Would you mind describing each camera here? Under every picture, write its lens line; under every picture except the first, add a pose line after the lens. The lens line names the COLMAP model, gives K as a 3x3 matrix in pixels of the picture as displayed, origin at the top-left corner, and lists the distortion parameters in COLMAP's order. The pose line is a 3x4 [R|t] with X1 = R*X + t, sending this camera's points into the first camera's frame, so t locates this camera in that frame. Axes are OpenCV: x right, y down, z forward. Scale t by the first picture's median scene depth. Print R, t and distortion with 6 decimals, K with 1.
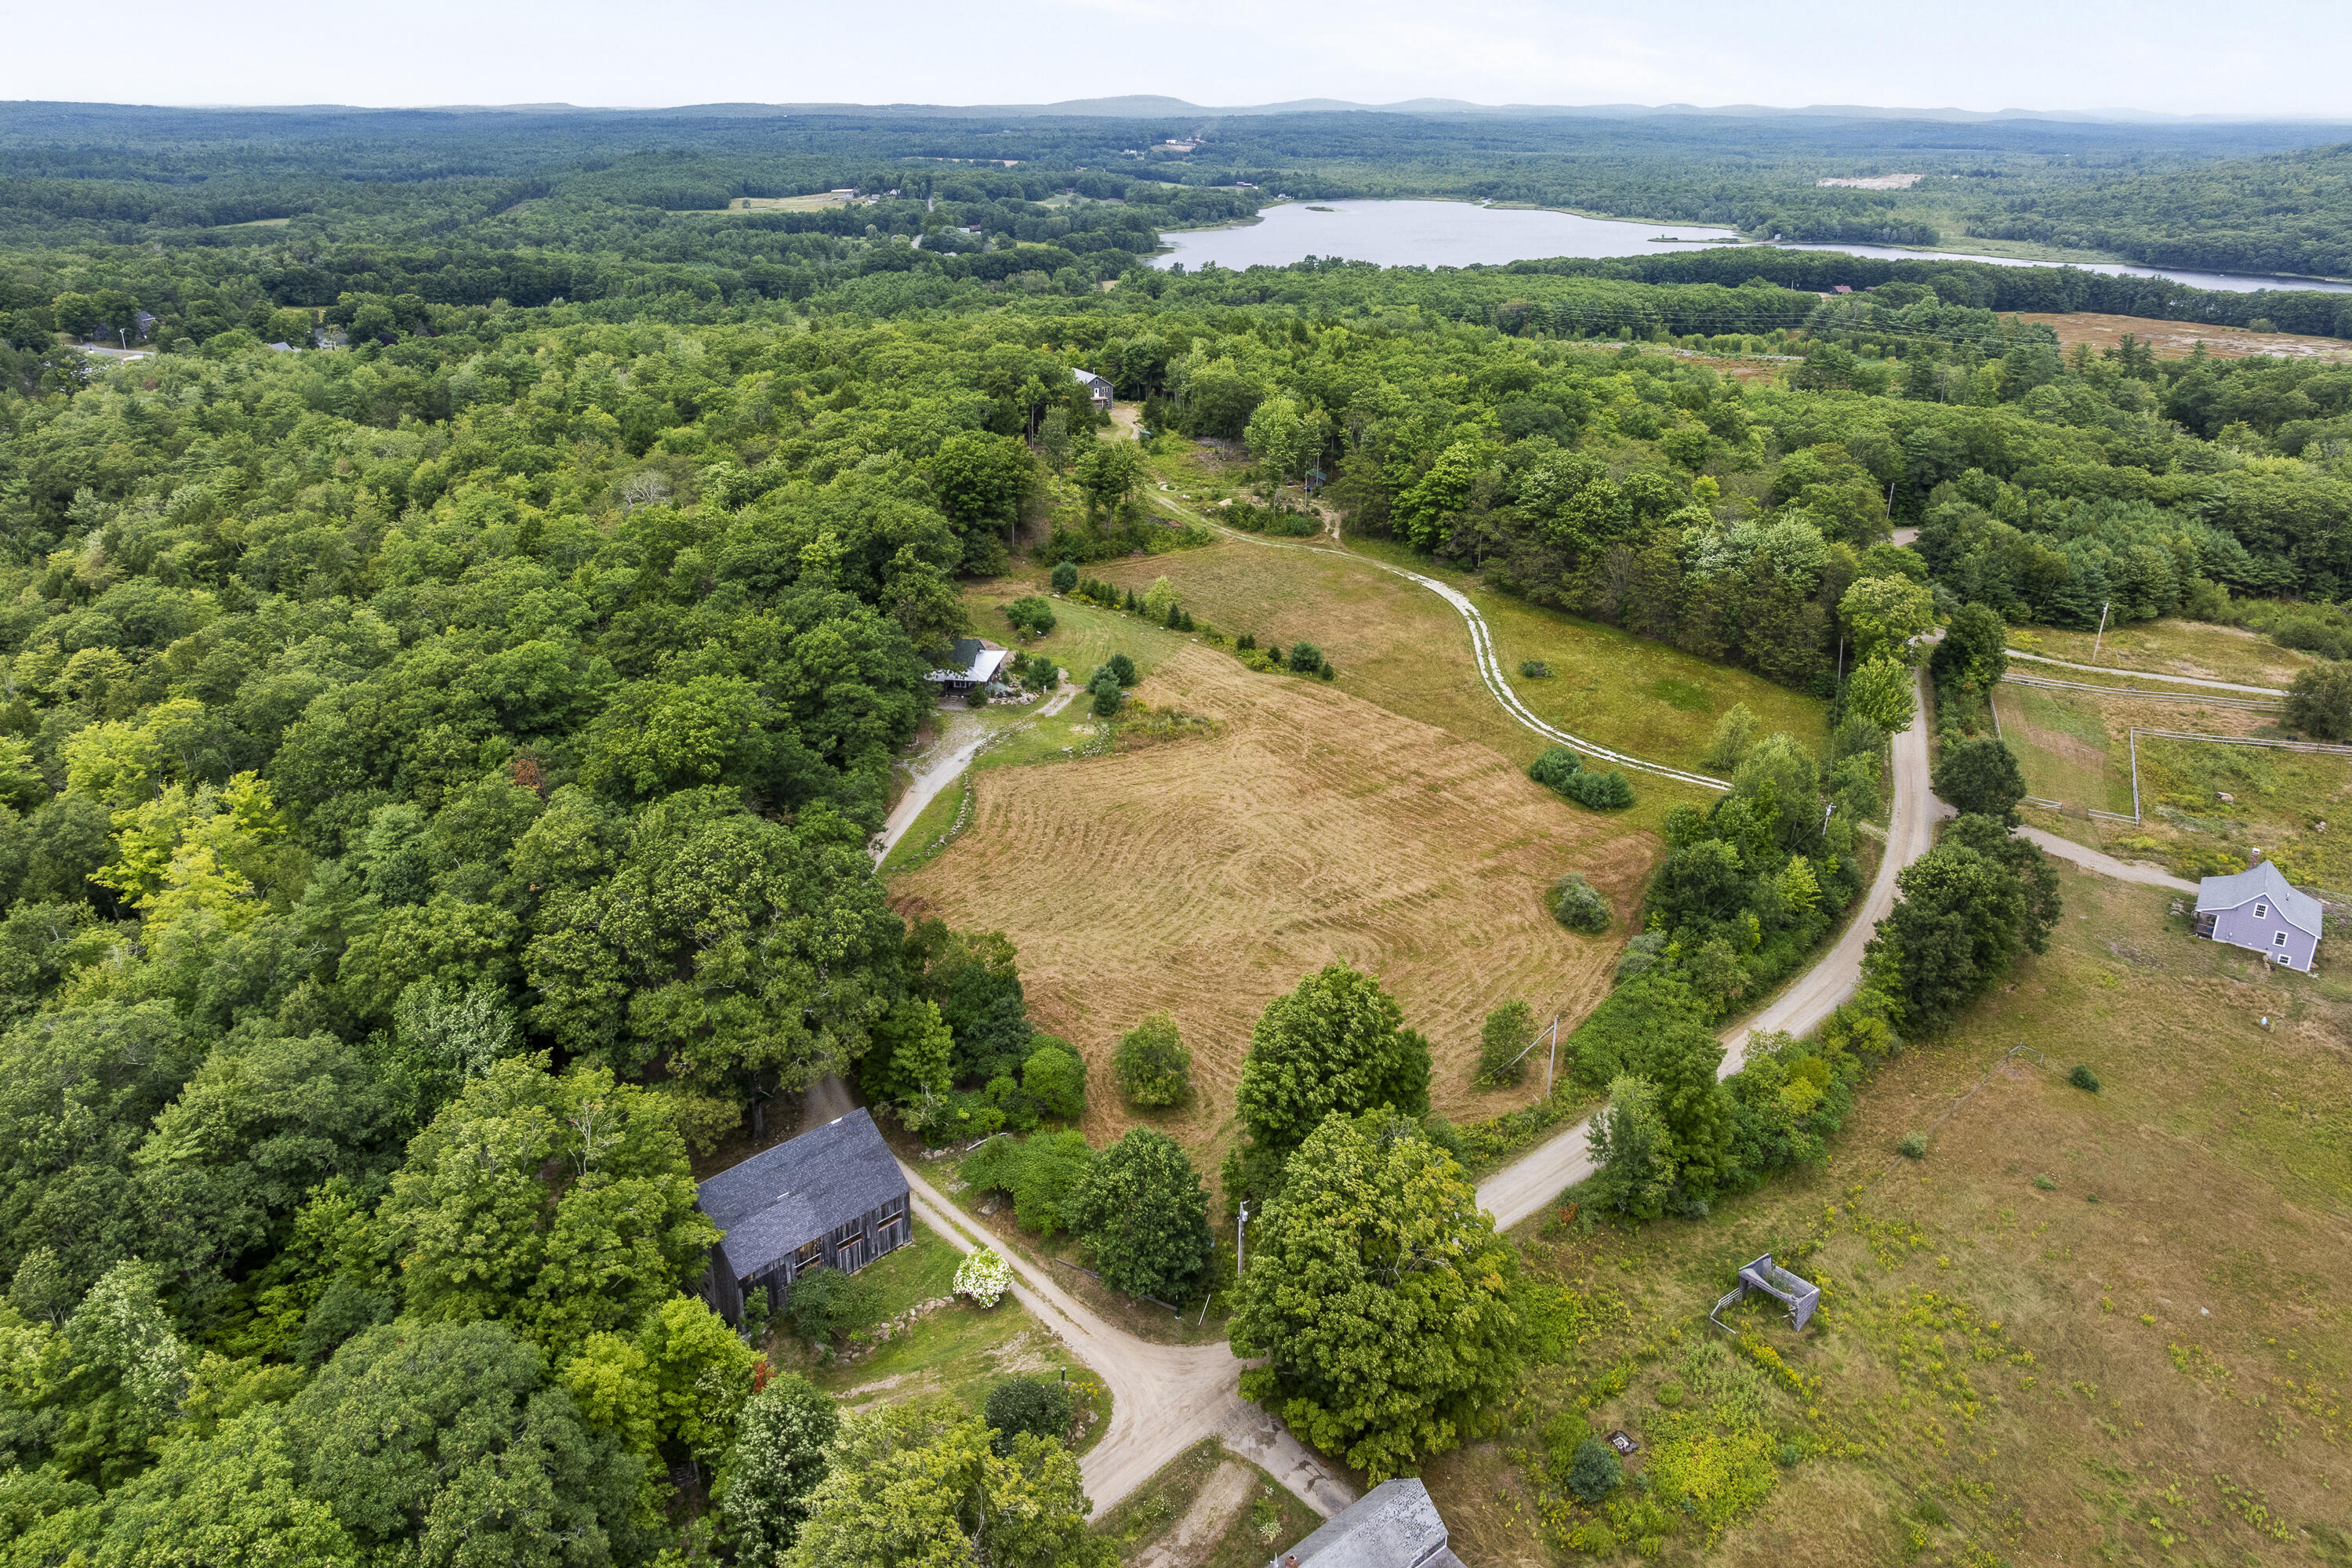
lens RADIAL K [[1602.1, 0, 1164.0], [0, 1602.1, 773.4], [0, 0, 1]] dist [-0.001718, 0.001599]
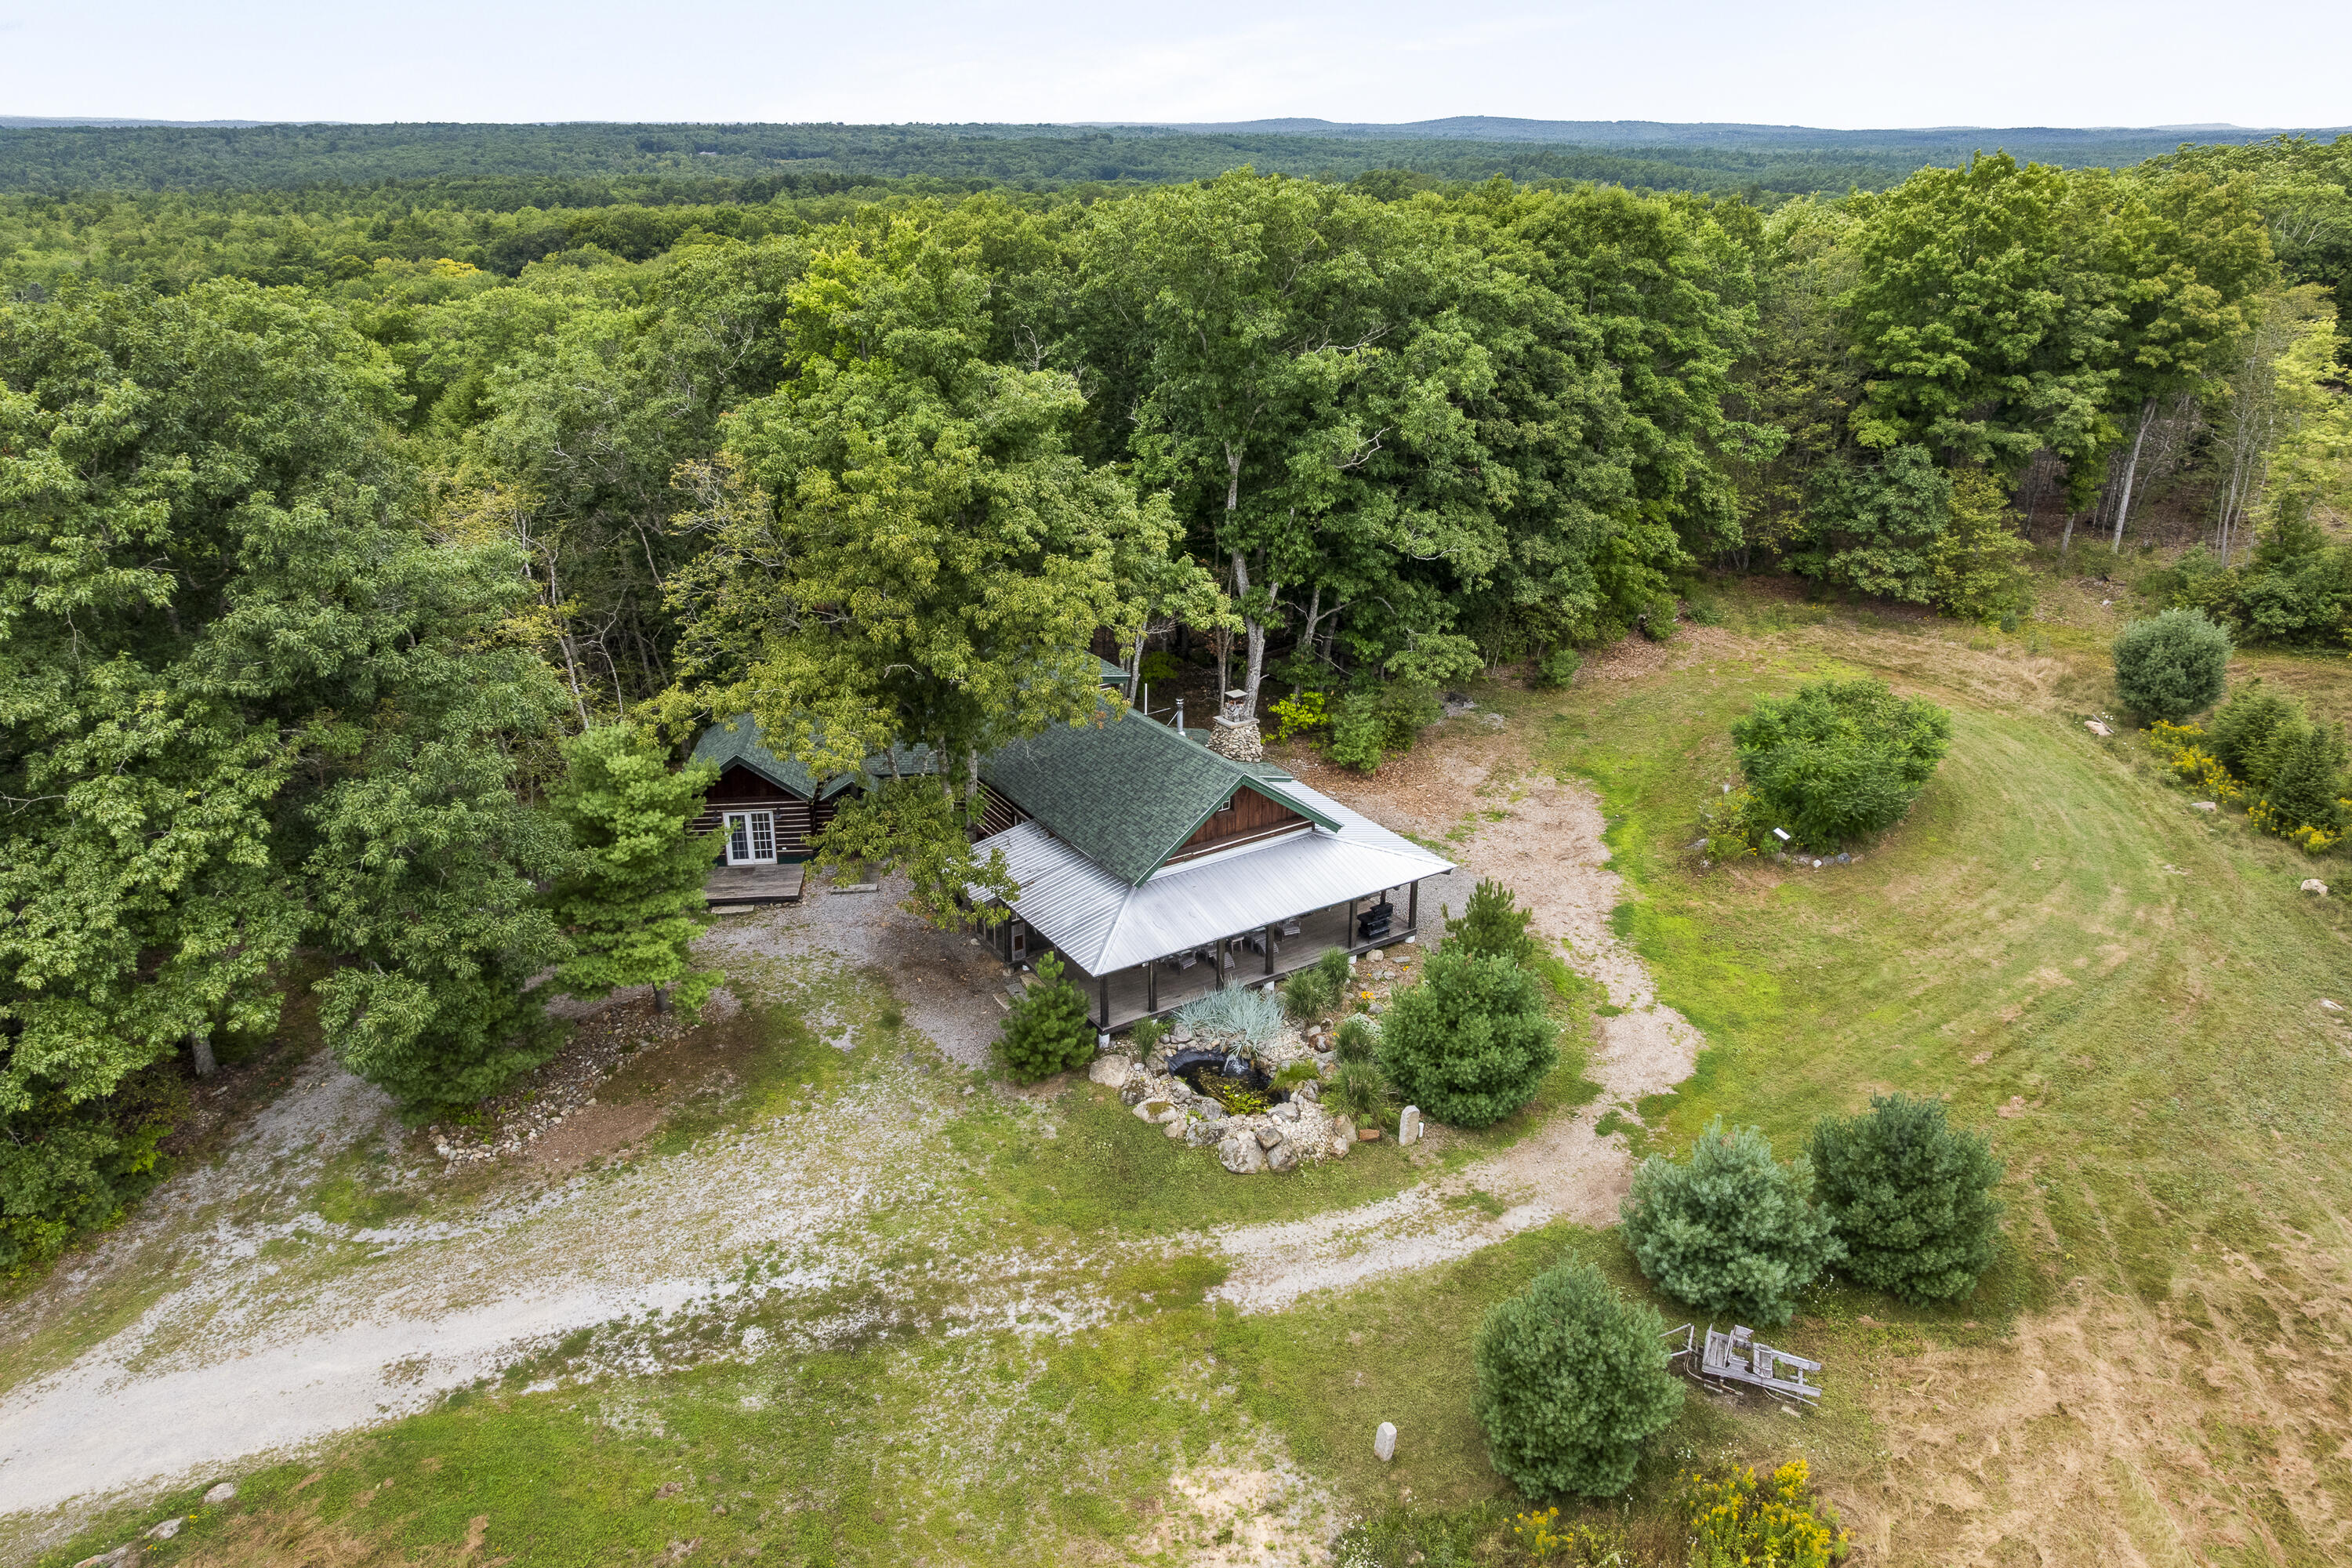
lens RADIAL K [[1602.1, 0, 1164.0], [0, 1602.1, 773.4], [0, 0, 1]] dist [-0.001718, 0.001599]
pose [[0.635323, 0.285051, -0.717712, 0.028696], [-0.298471, 0.947798, 0.112226, -0.098776], [0.712236, 0.142917, 0.687237, 0.802473]]
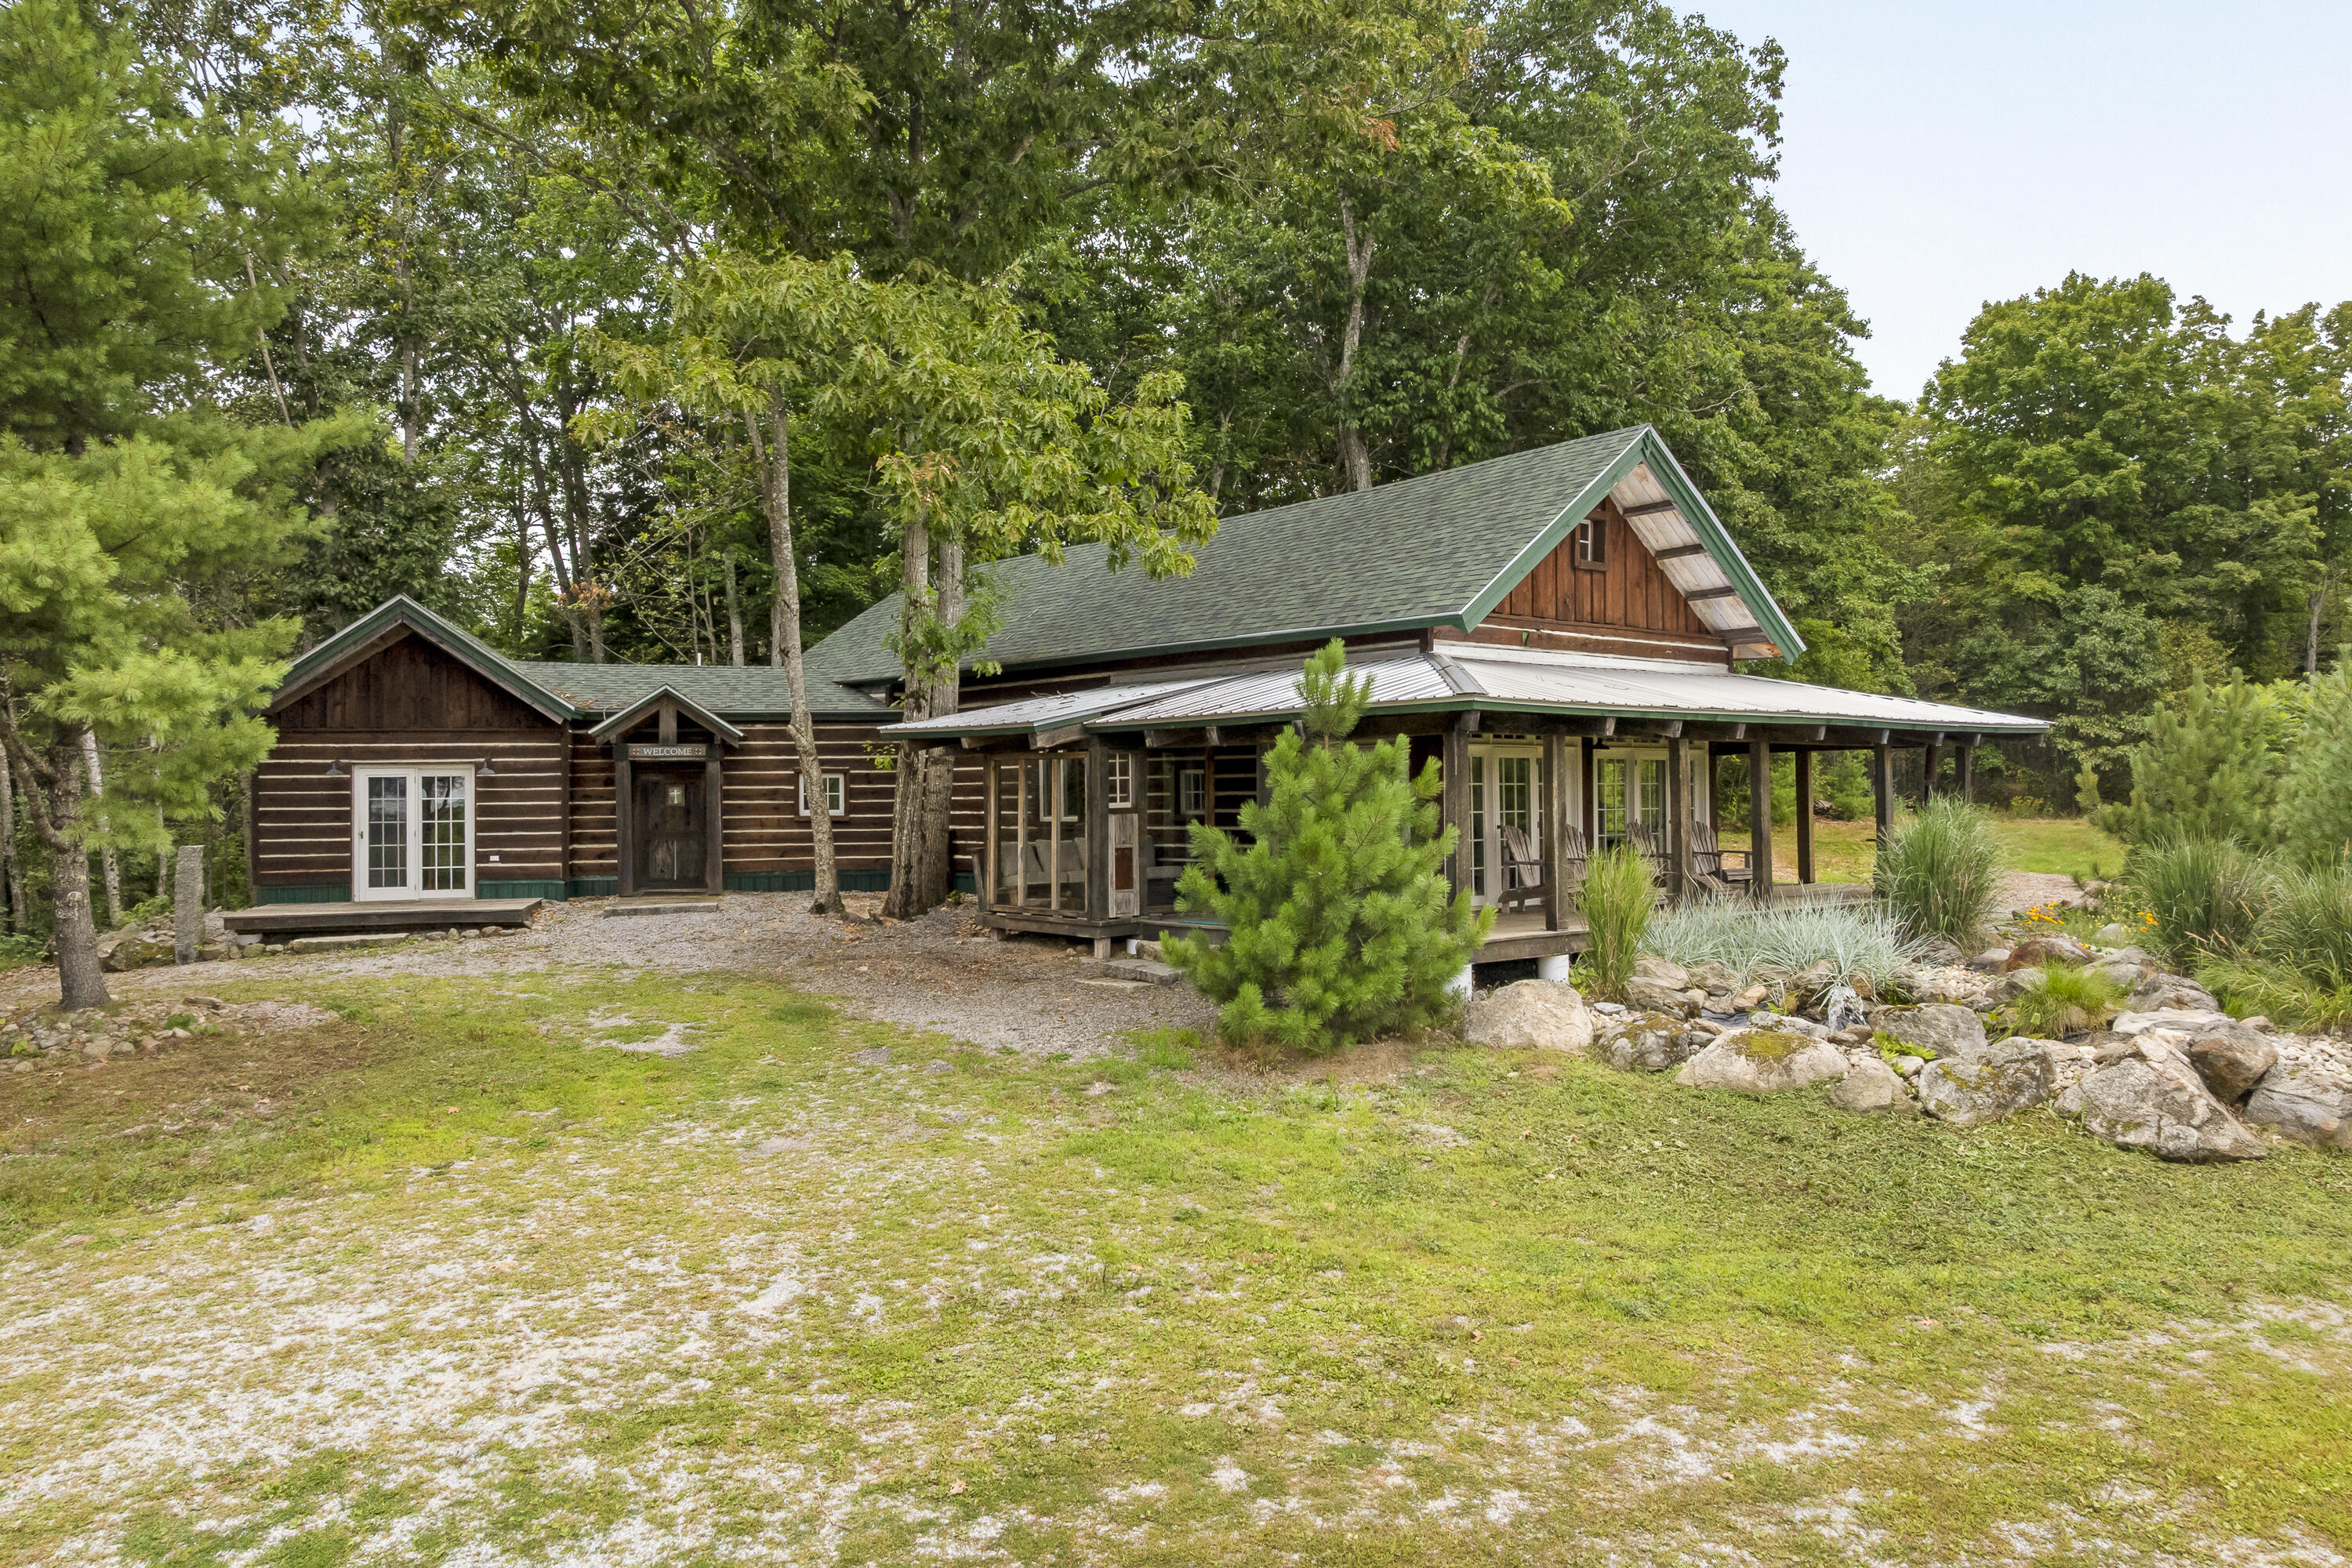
lens RADIAL K [[1688.2, 0, 1173.2], [0, 1688.2, 772.8], [0, 0, 1]] dist [-0.006635, -0.000784]
pose [[0.745381, -0.015655, -0.666455, -0.064355], [-0.243311, 0.924369, -0.293839, -0.031942], [0.620651, 0.381177, 0.685198, 0.874054]]
